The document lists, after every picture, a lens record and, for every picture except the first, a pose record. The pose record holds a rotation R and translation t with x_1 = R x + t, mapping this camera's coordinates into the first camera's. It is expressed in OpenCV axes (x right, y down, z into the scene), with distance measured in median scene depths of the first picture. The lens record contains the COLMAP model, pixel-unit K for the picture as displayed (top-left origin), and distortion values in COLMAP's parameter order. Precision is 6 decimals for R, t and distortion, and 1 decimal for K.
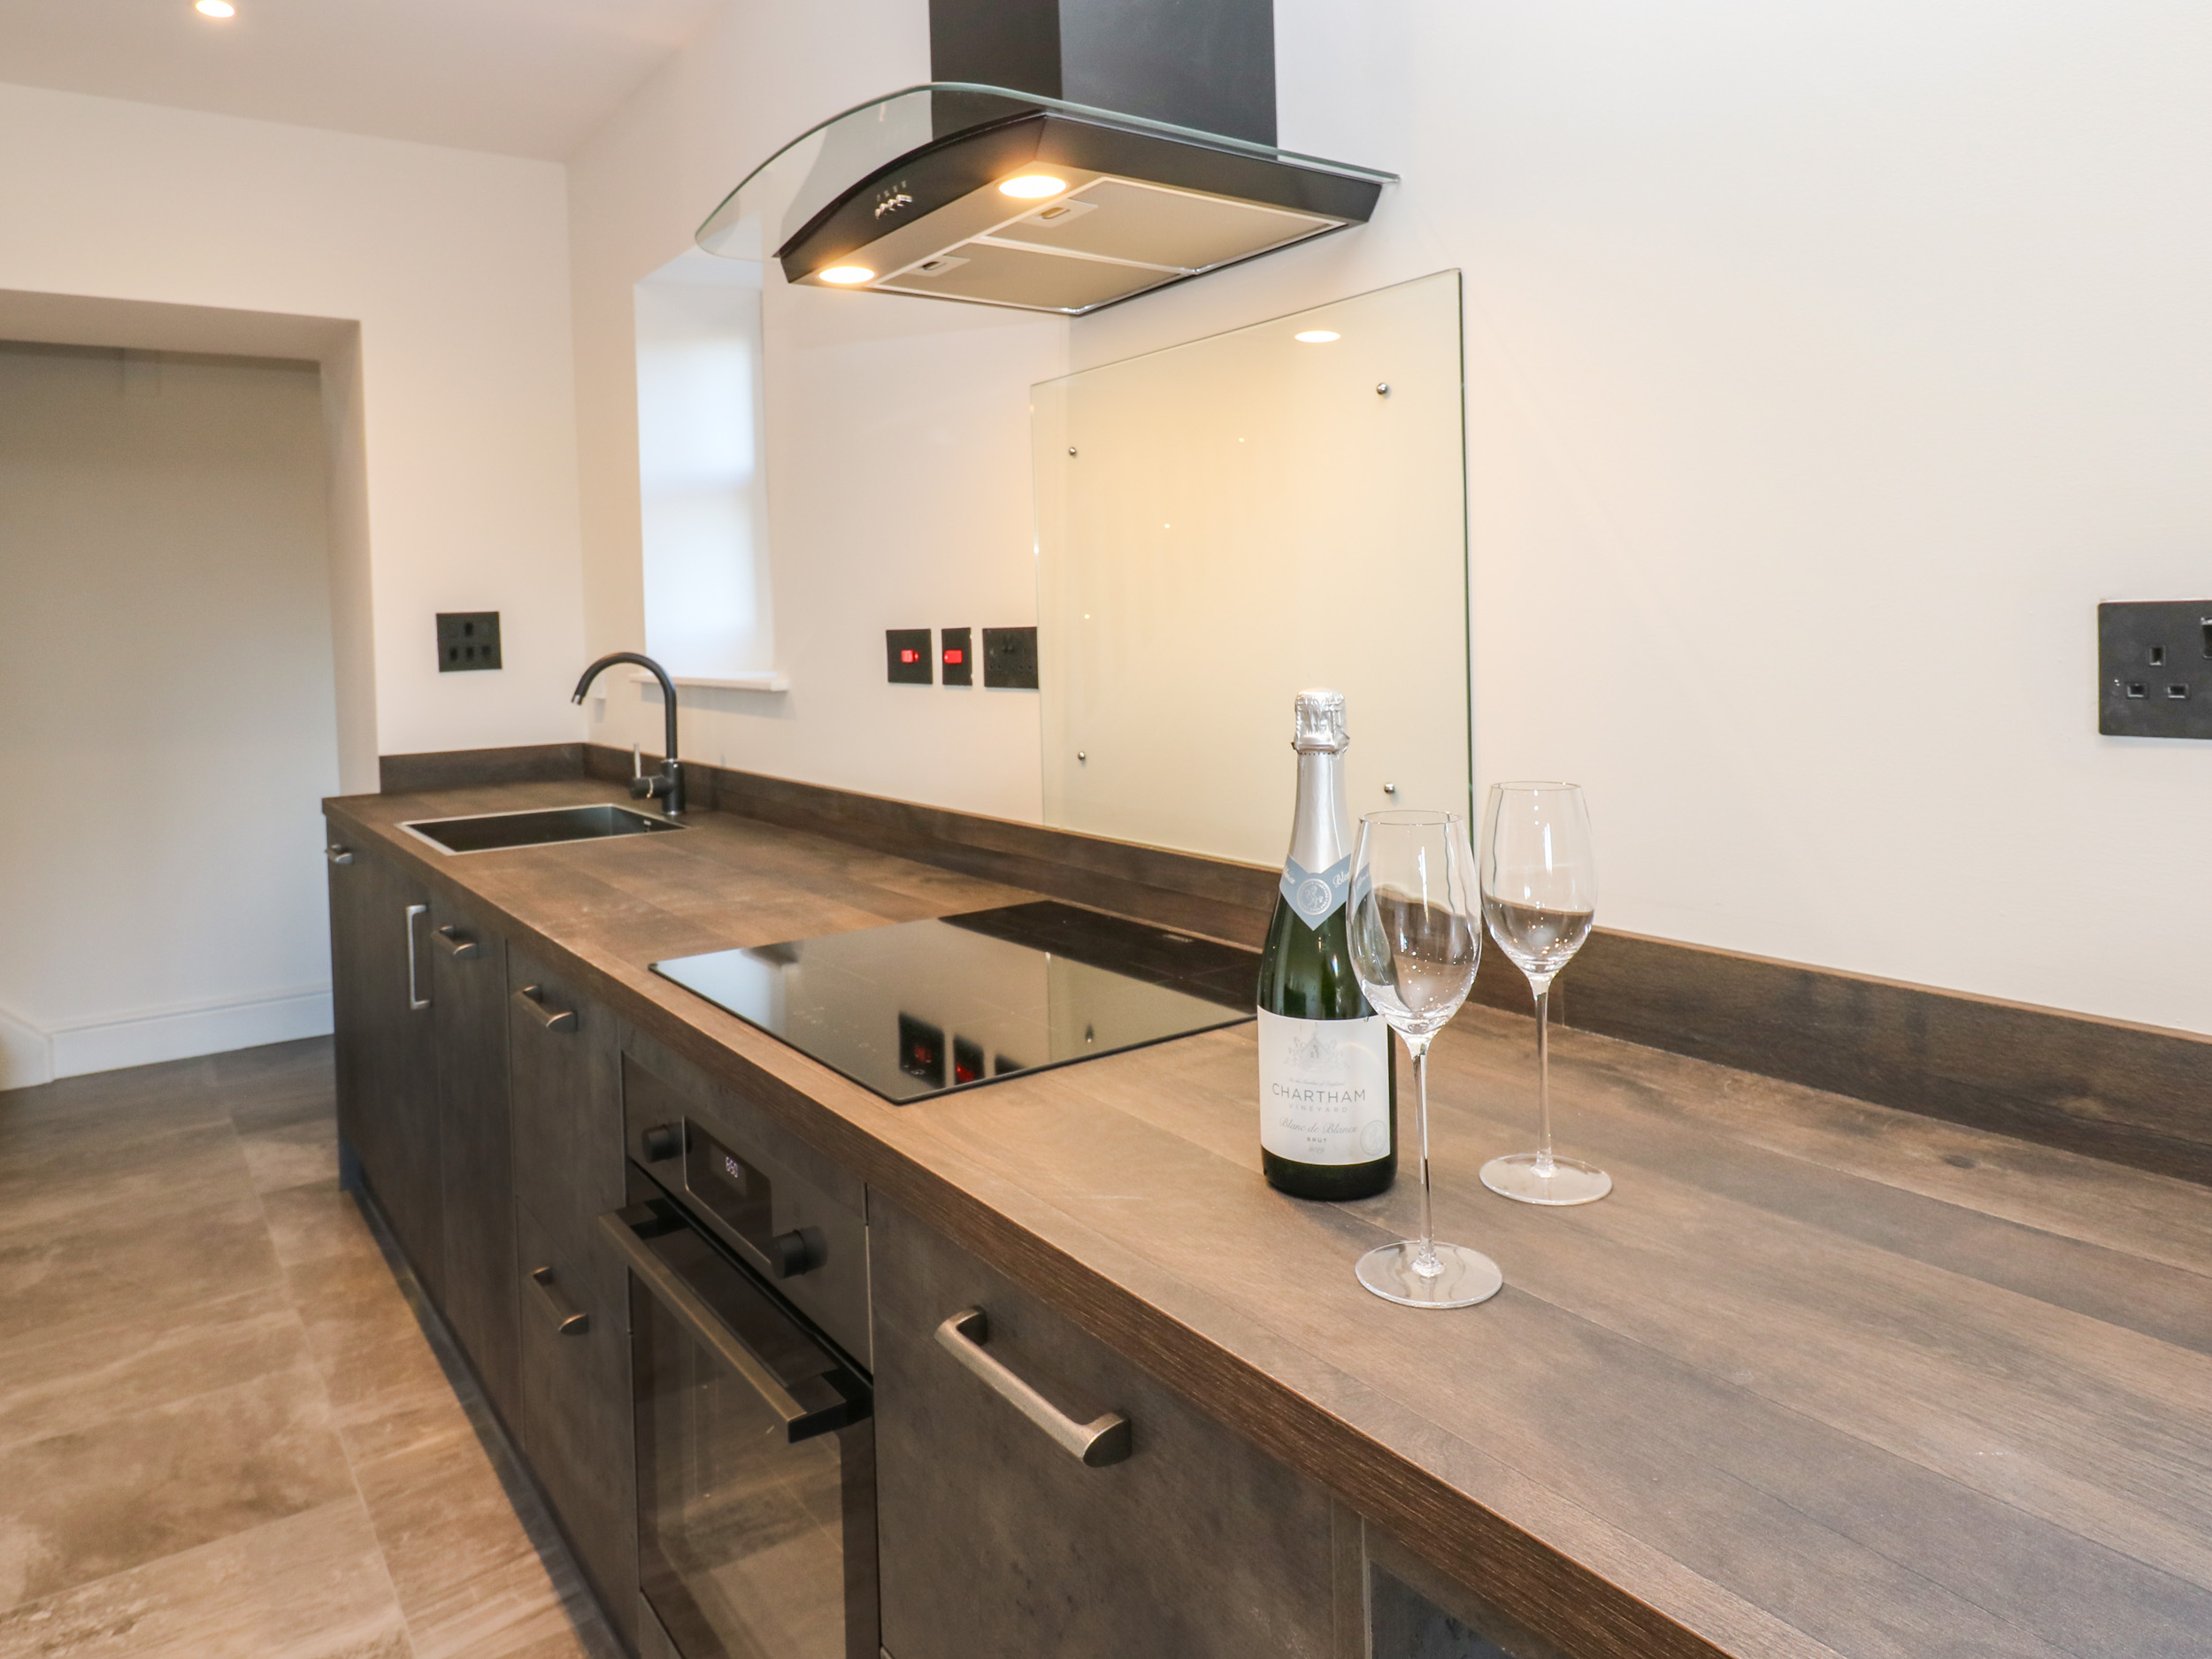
lens RADIAL K [[1464.6, 0, 1108.8], [0, 1464.6, 777.2], [0, 0, 1]] dist [0.000496, -0.008835]
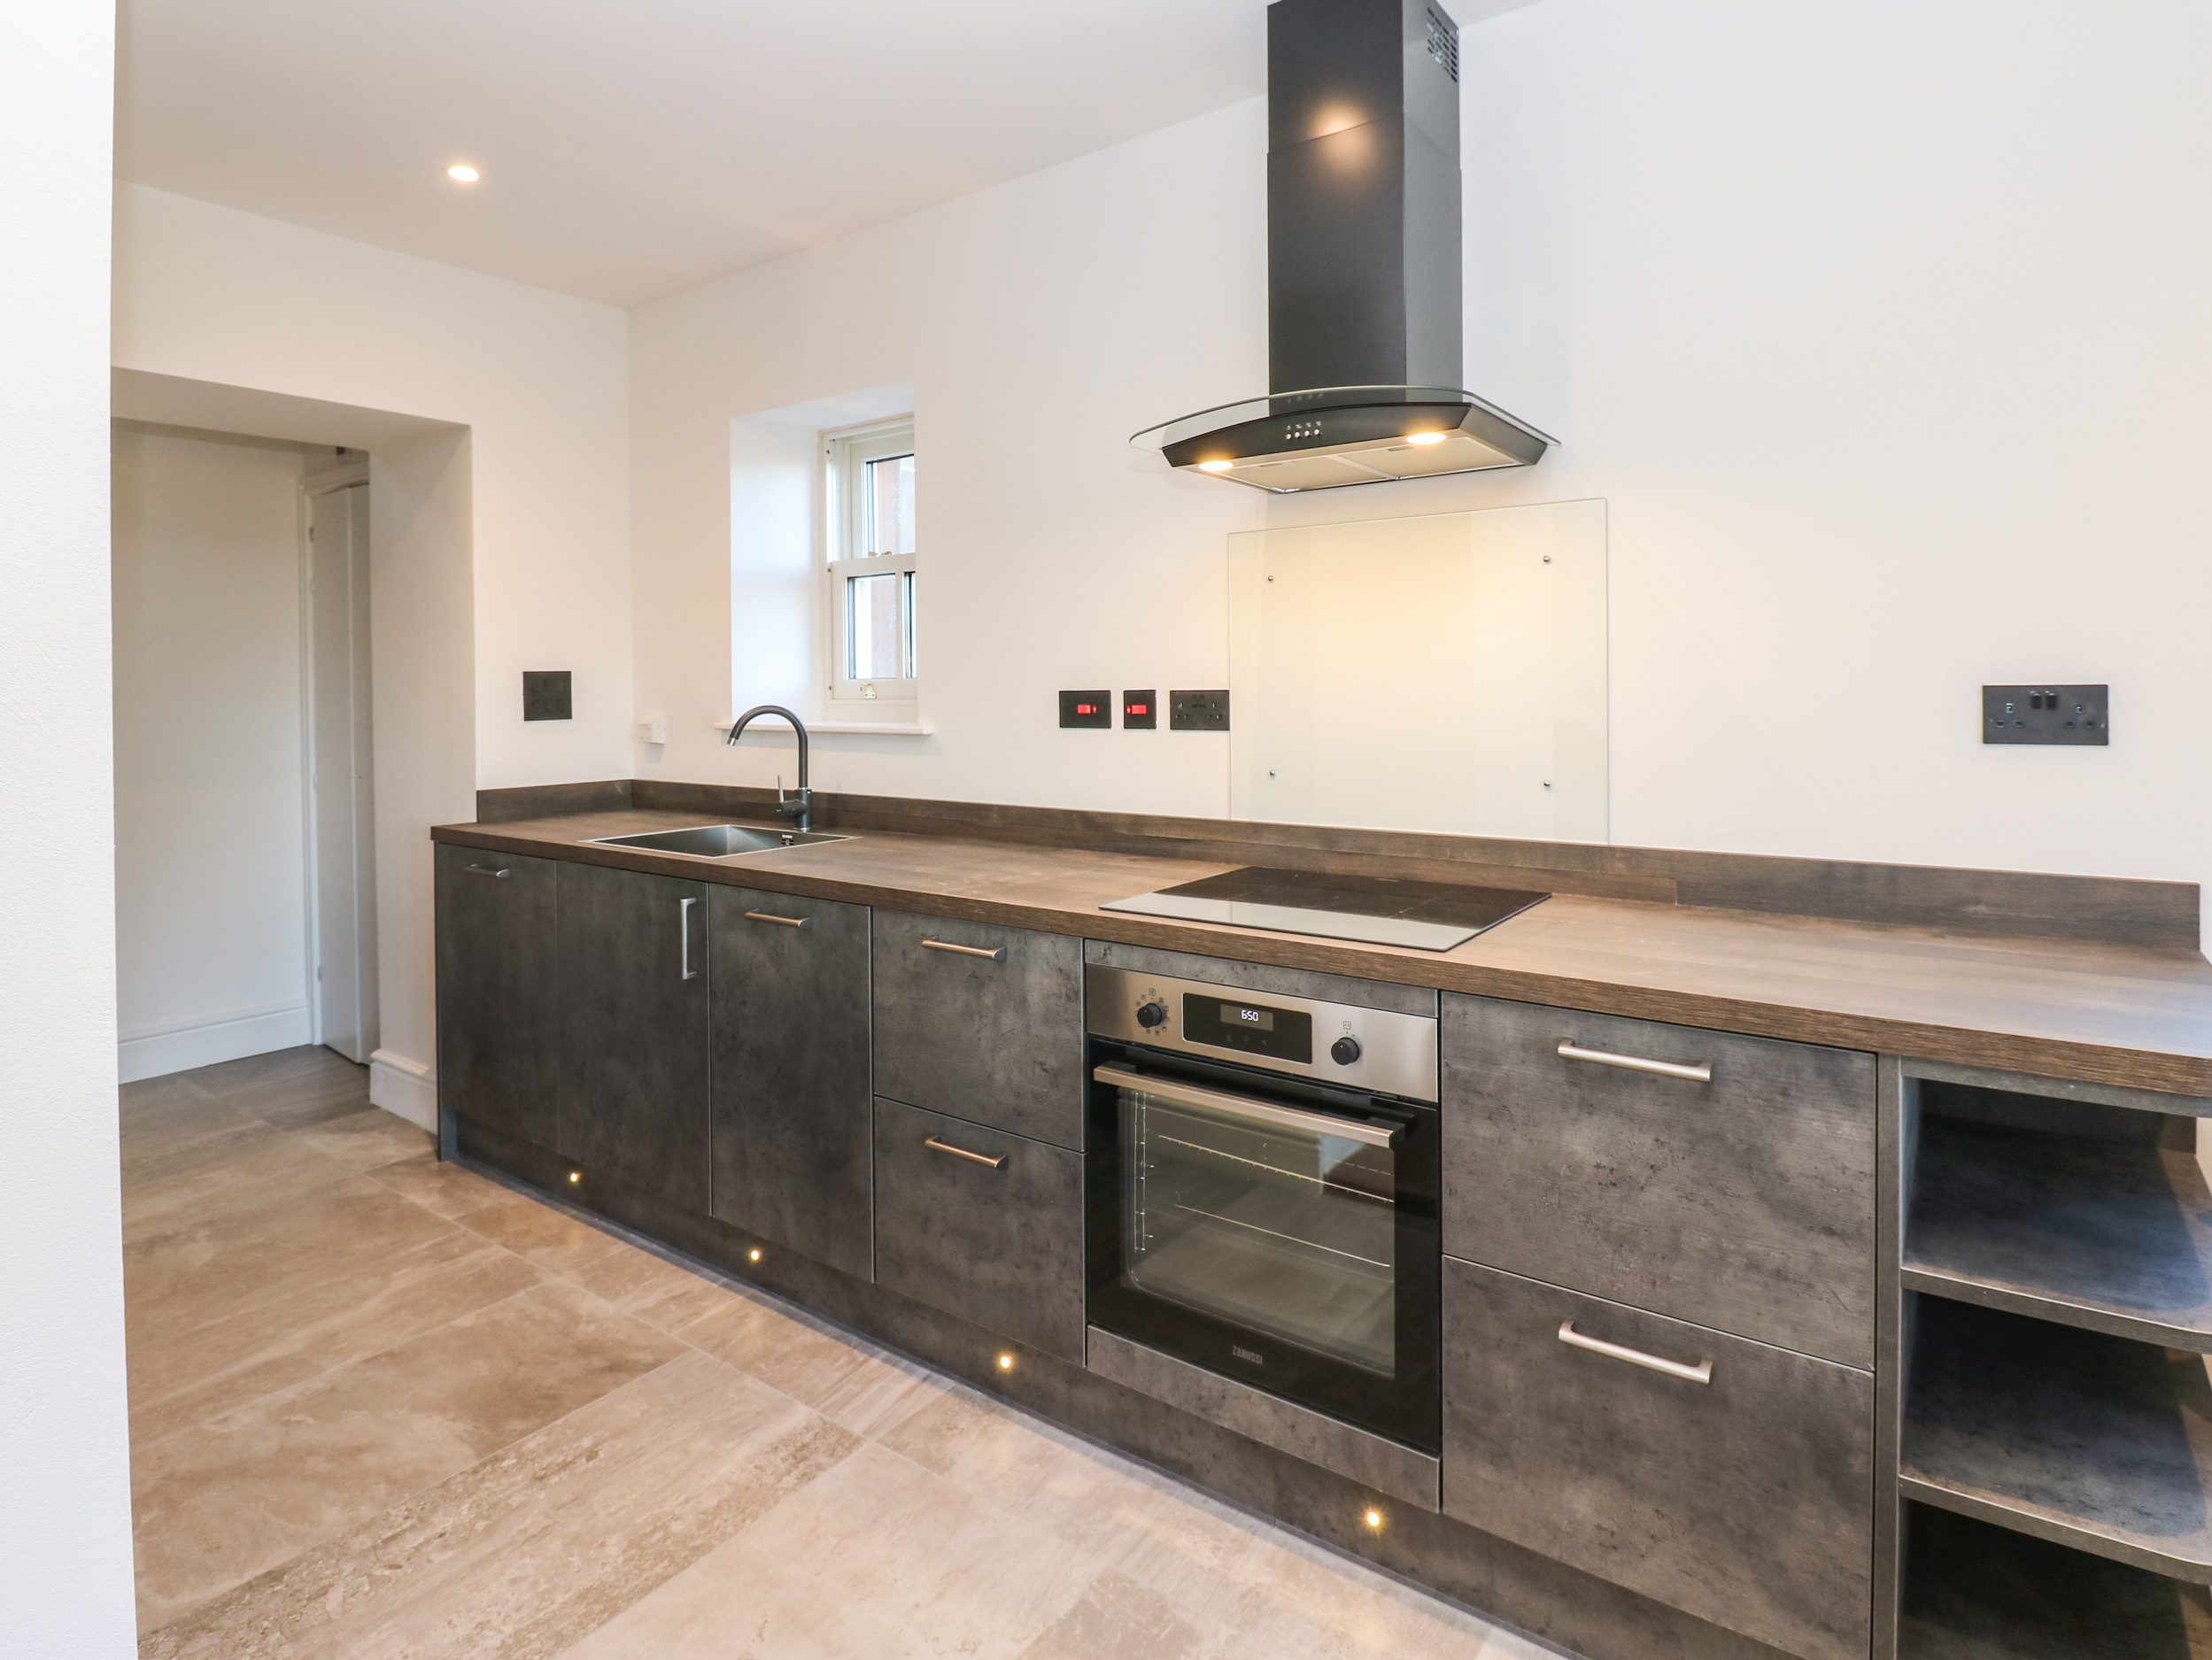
lens RADIAL K [[1200.2, 0, 1118.1], [0, 1200.2, 815.4], [0, 0, 1]] dist [-0.006070, -0.010082]
pose [[0.946264, -0.015721, 0.323012, -0.481266], [0.017502, 0.999843, -0.002610, 0.025501], [-0.322920, 0.008123, 0.946391, -0.128134]]
